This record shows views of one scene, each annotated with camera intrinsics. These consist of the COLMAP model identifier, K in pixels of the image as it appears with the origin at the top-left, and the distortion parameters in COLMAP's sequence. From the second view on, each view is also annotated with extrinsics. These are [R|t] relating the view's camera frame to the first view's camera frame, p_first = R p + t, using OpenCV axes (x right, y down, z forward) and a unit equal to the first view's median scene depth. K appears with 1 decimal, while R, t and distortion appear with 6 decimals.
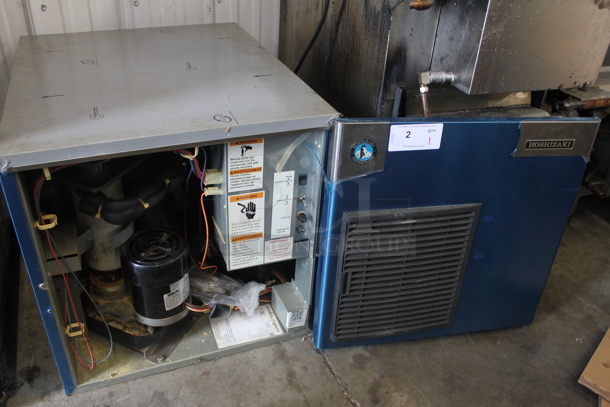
lens RADIAL K [[514.0, 0, 305.0], [0, 514.0, 203.5], [0, 0, 1]] dist [-0.162380, 0.144981]
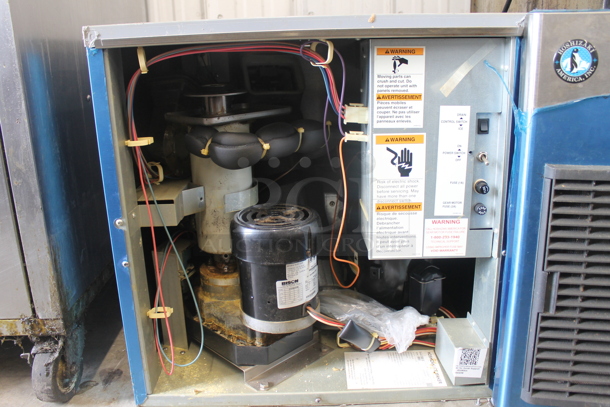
lens RADIAL K [[514.0, 0, 305.0], [0, 514.0, 203.5], [0, 0, 1]] dist [-0.162380, 0.144981]
pose [[0.923089, 0.019625, -0.384085, 0.036501], [-0.131574, 0.954548, -0.267444, 0.264837], [0.361379, 0.297410, 0.883715, 0.336582]]
